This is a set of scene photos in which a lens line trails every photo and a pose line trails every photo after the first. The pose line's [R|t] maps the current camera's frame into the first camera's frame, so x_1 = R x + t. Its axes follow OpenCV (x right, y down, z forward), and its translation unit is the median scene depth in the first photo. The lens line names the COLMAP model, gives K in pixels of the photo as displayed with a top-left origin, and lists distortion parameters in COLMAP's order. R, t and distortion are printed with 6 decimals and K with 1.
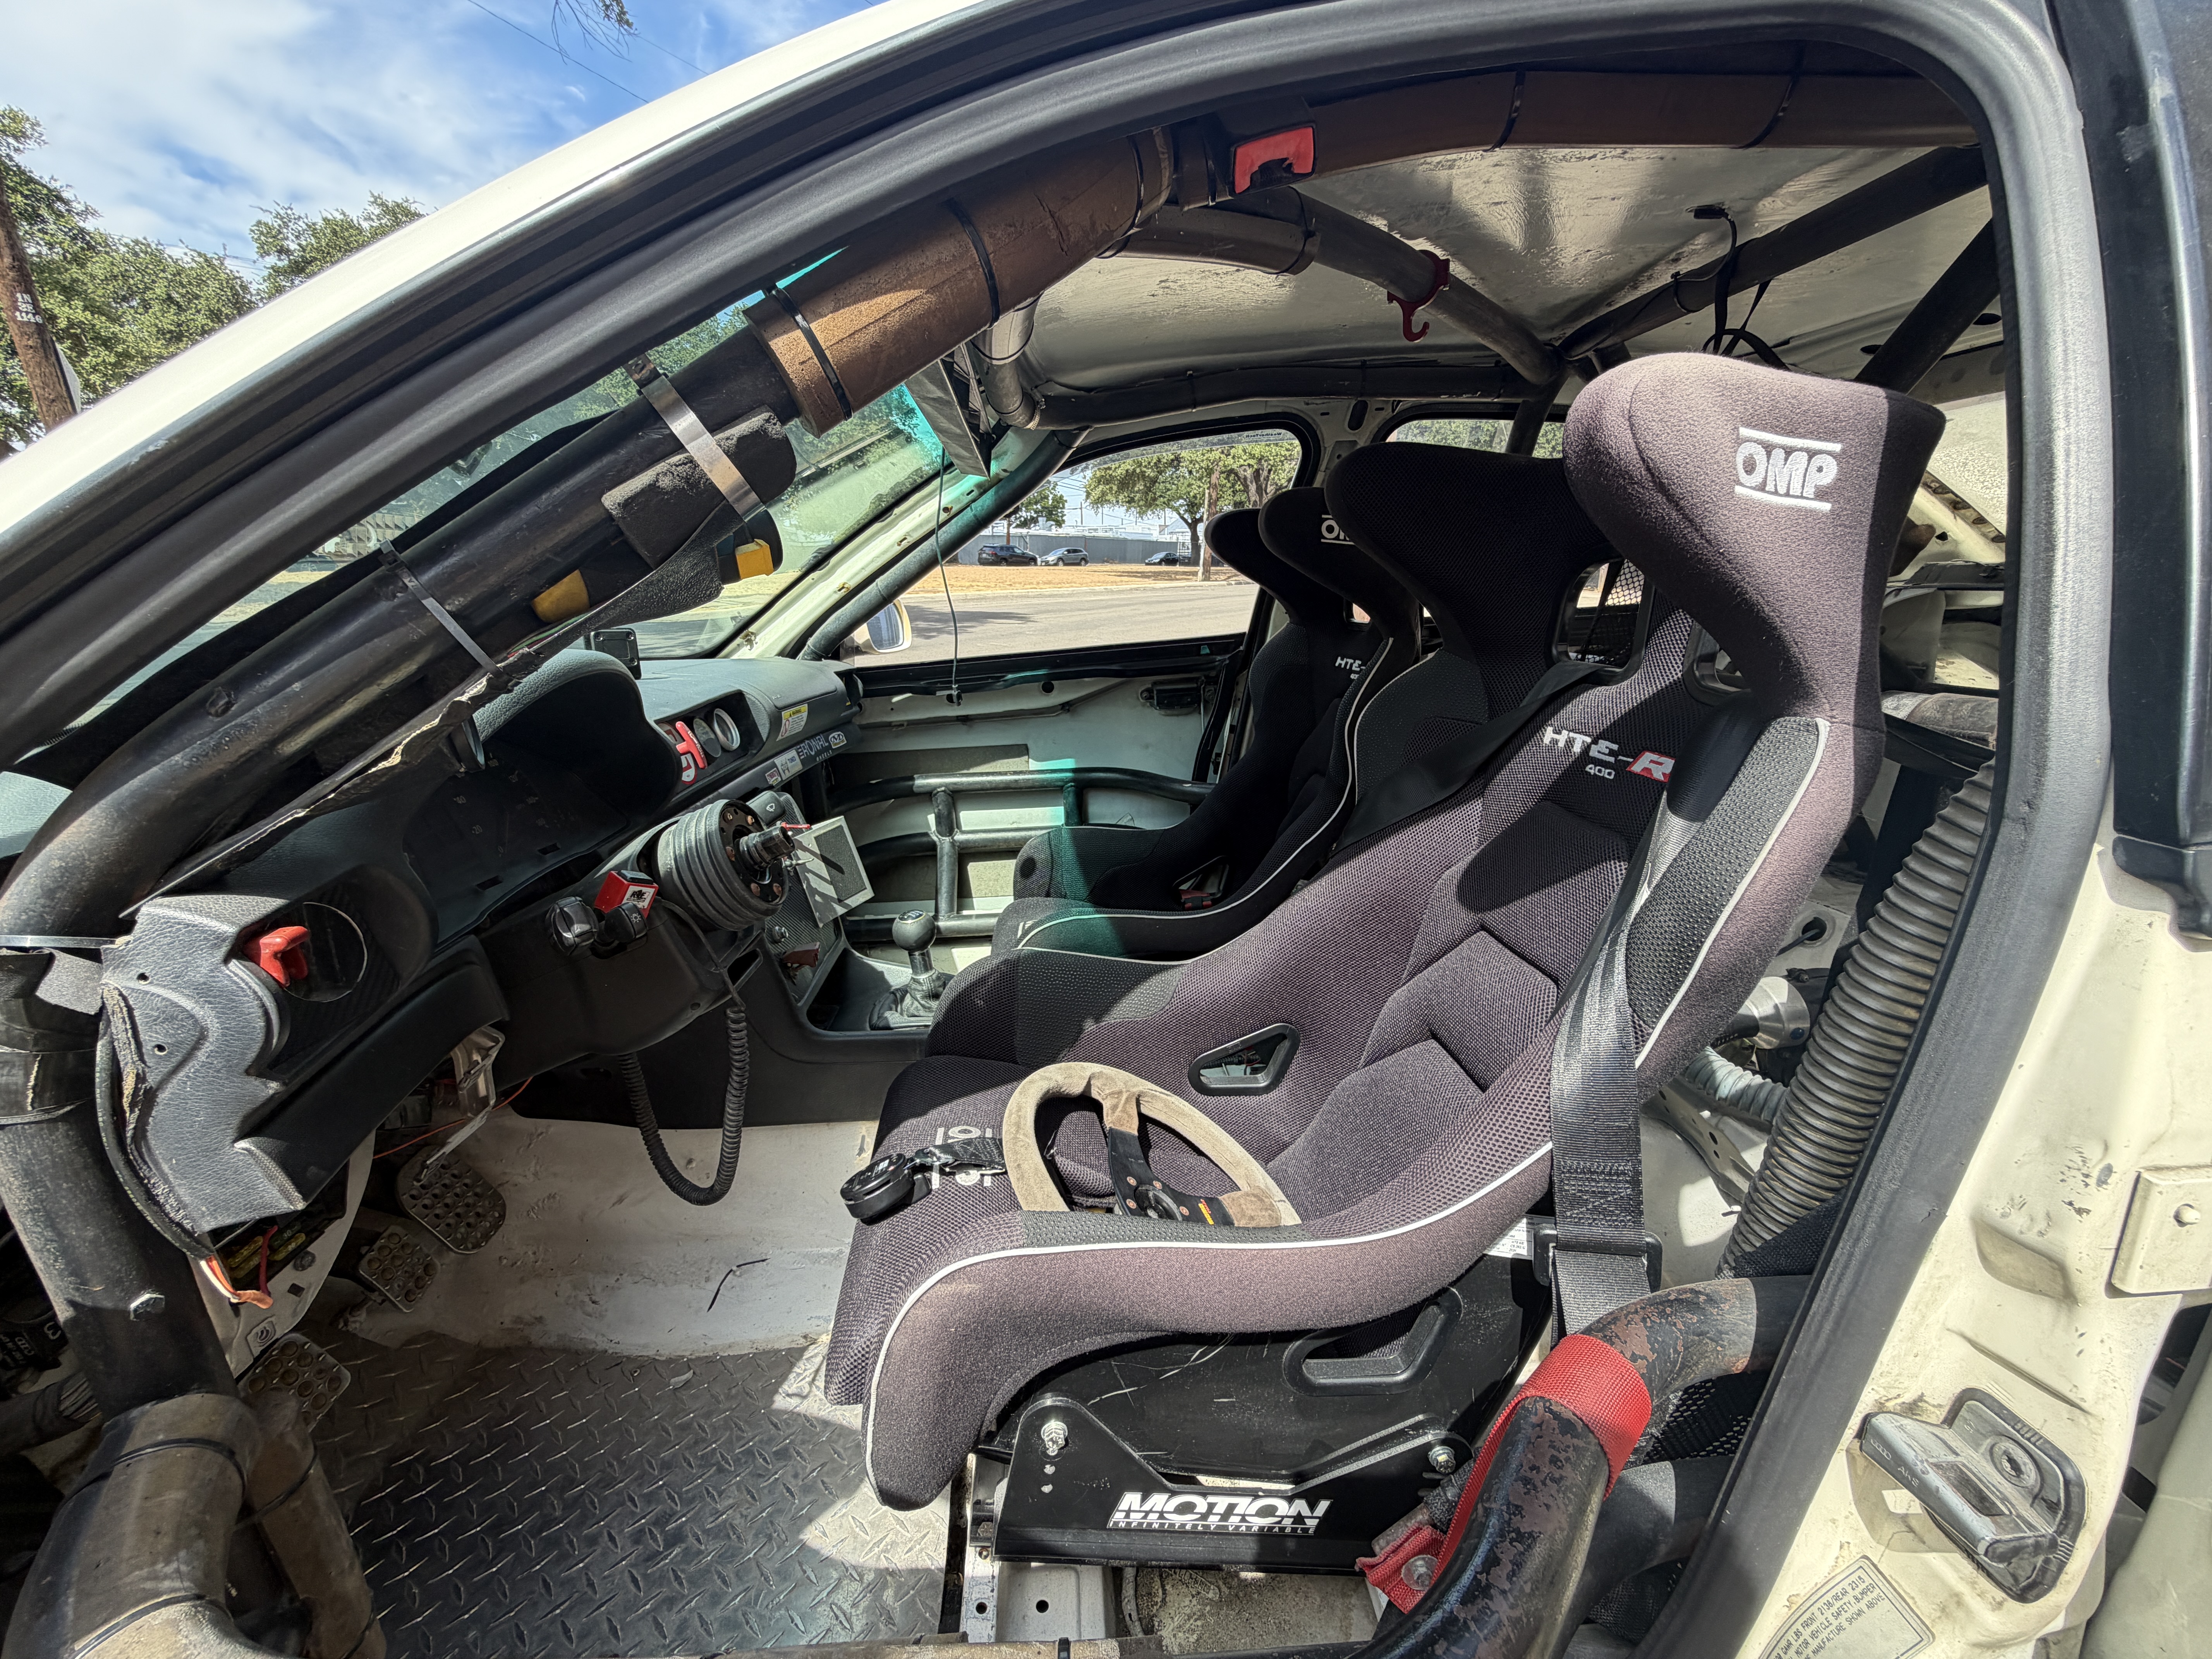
lens RADIAL K [[884.3, 0, 1096.1], [0, 884.3, 831.2], [0, 0, 1]] dist [0.000776, 0.000083]
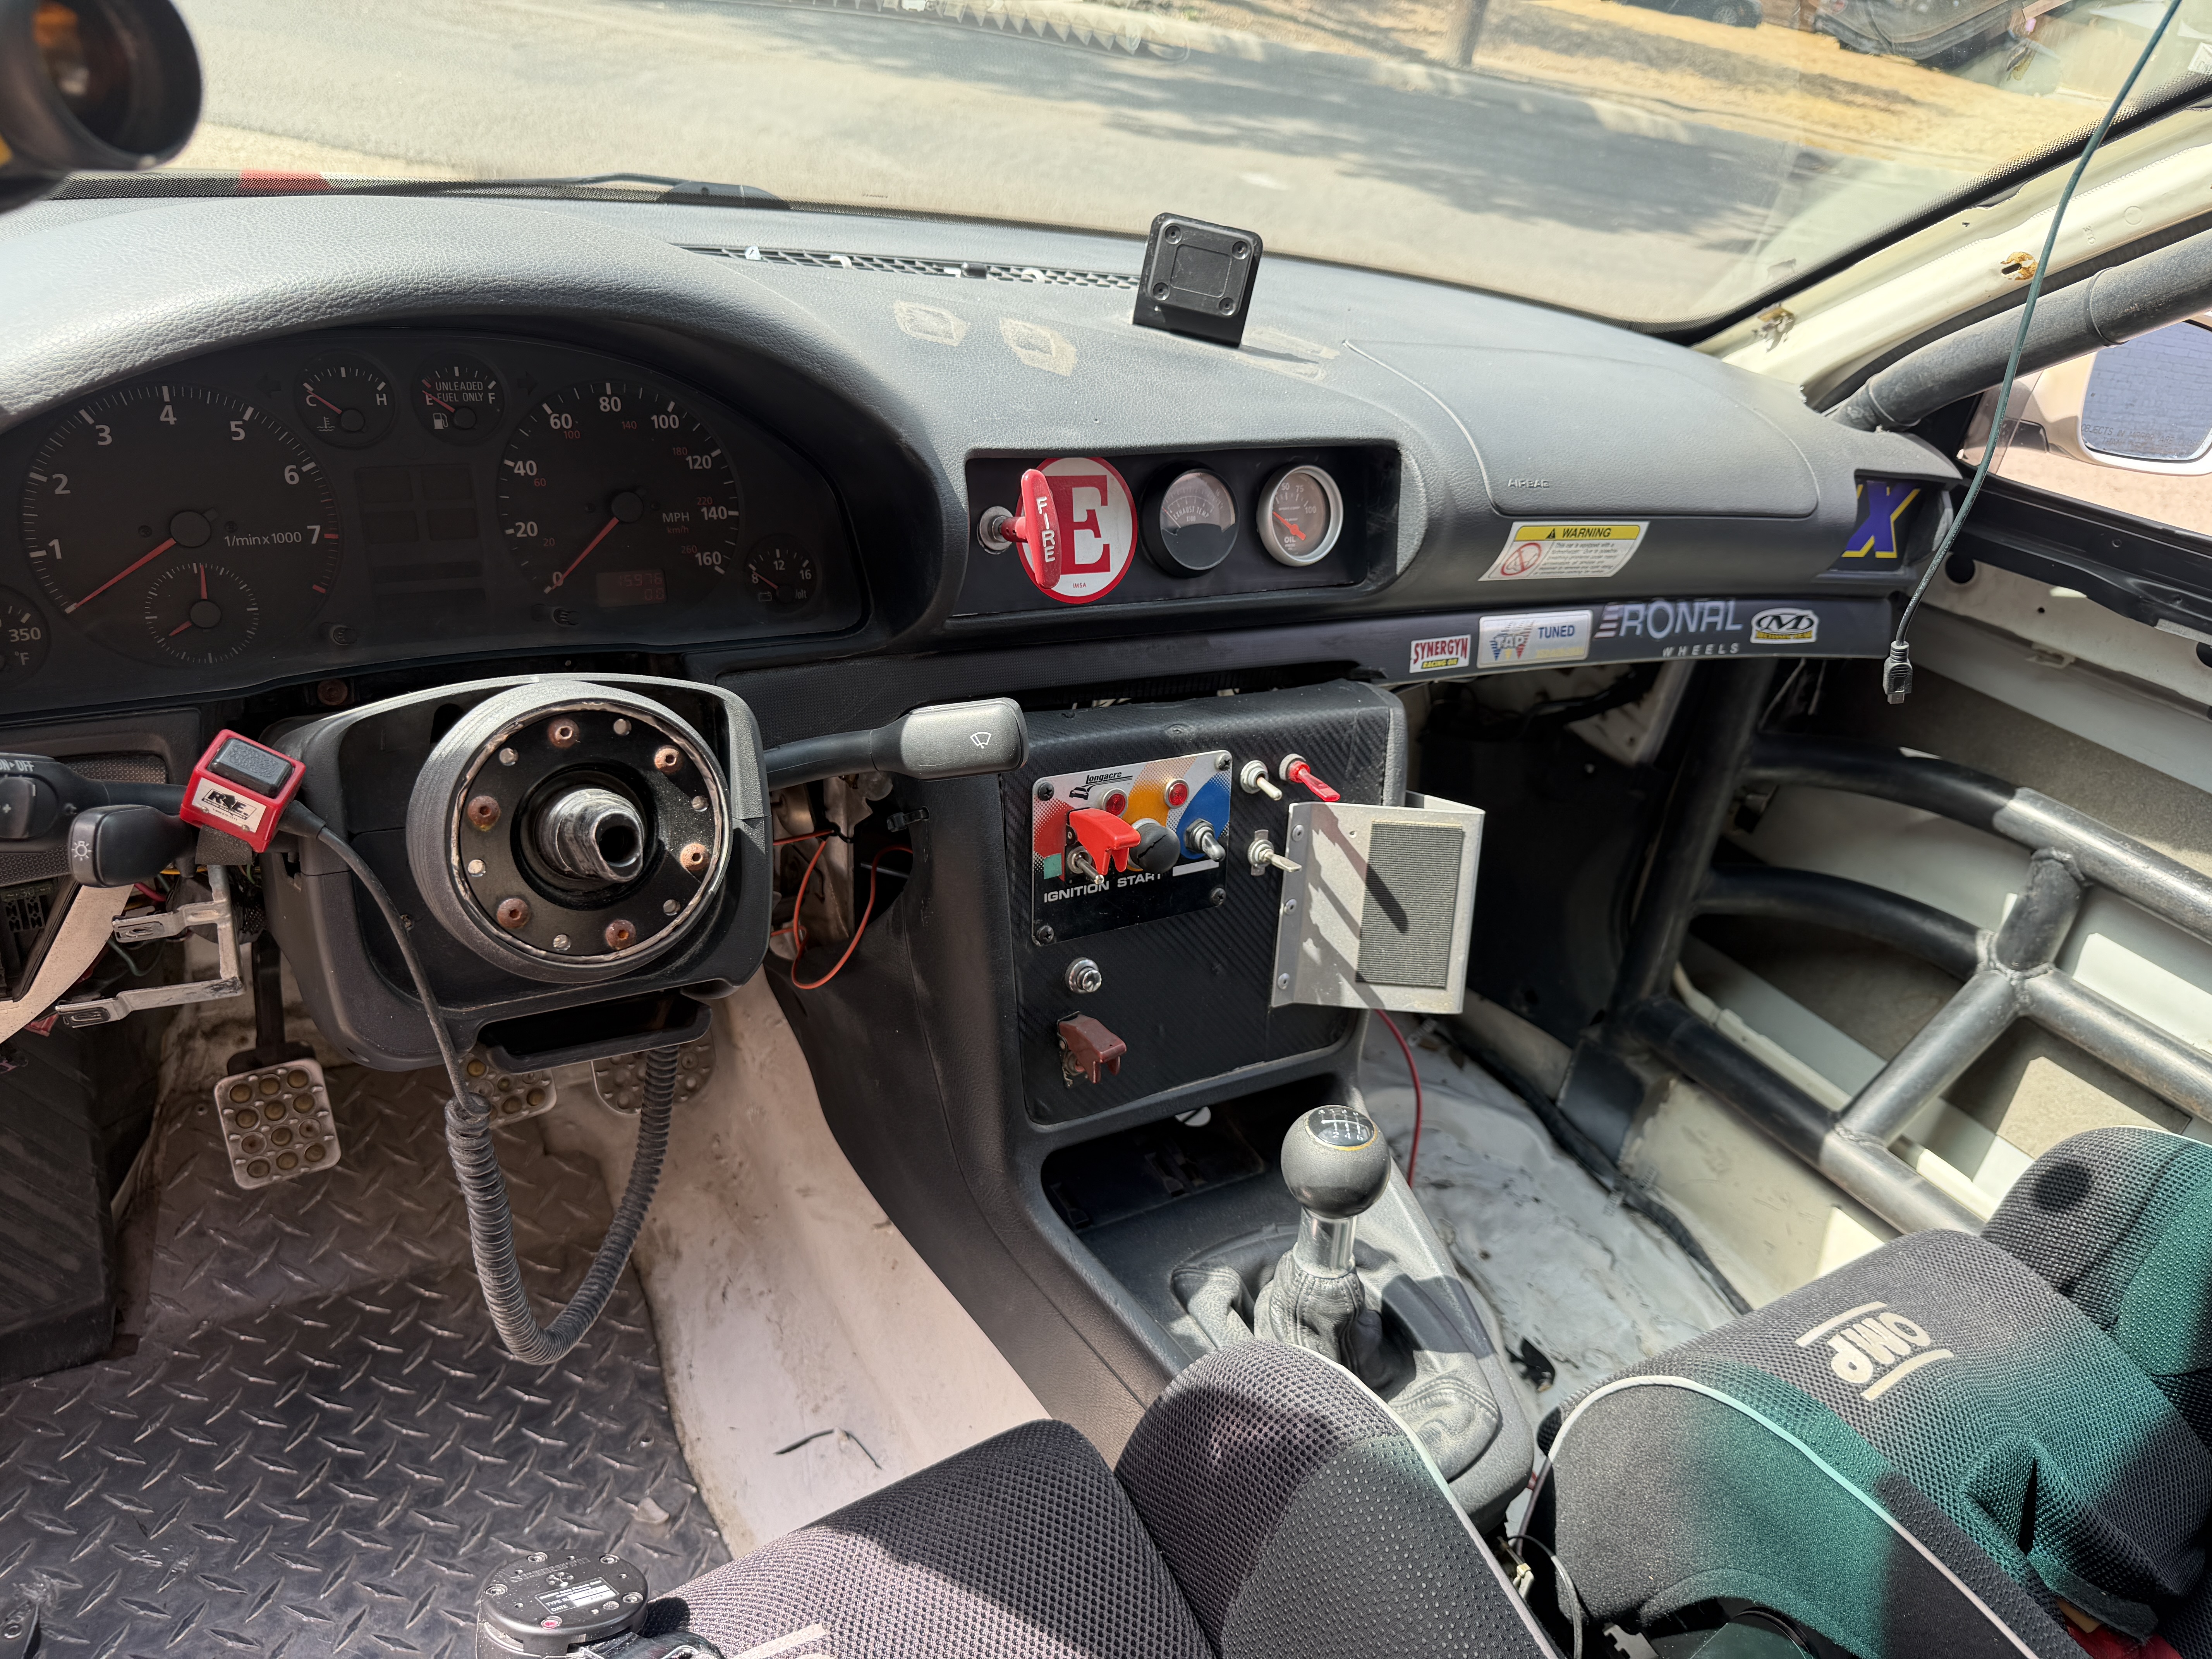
lens RADIAL K [[1565.5, 0, 1114.4], [0, 1565.5, 822.4], [0, 0, 1]] dist [0.044768, -0.077285]
pose [[0.485571, 0.507994, -0.711451, 0.118100], [-0.399413, 0.852842, 0.336348, -0.149676], [0.777618, 0.120842, 0.617015, 0.333802]]
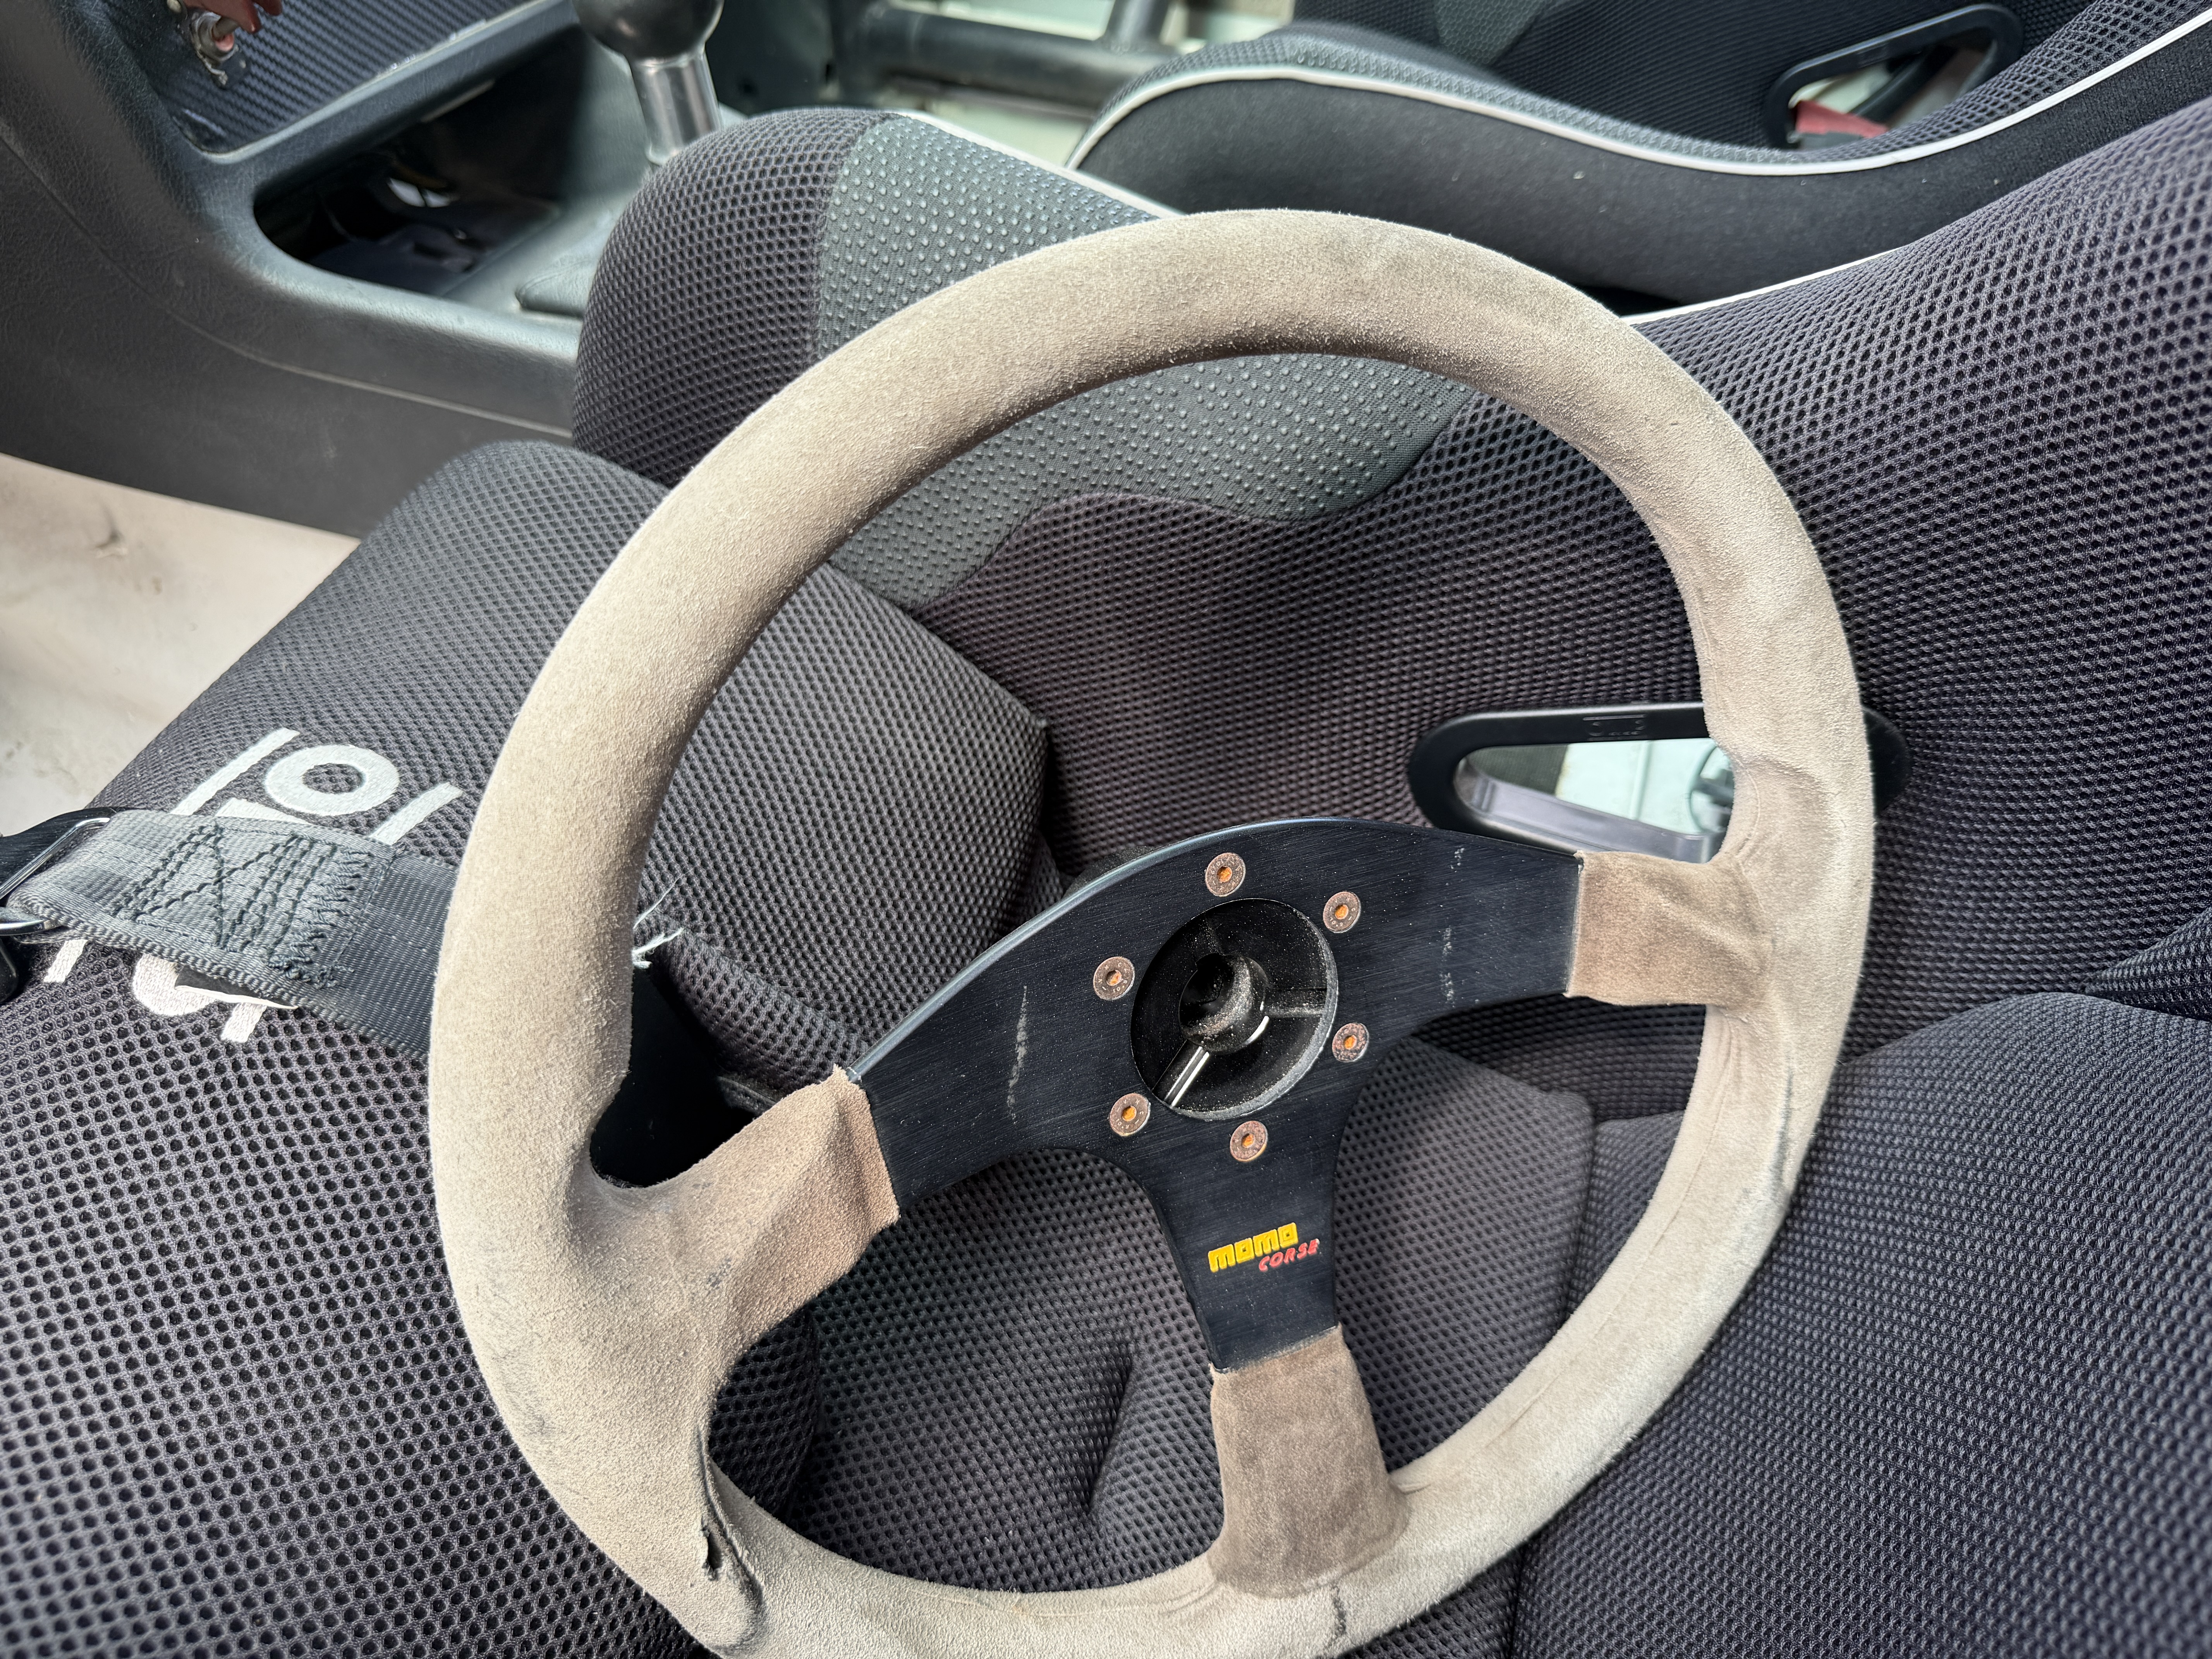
lens RADIAL K [[1554.8, 0, 1101.7], [0, 1554.8, 831.4], [0, 0, 1]] dist [0.091510, -0.161940]
pose [[0.916885, 0.320098, -0.238451, 0.091932], [-0.163565, 0.846245, 0.507066, 0.046882], [0.364099, -0.425919, 0.828266, 0.374055]]
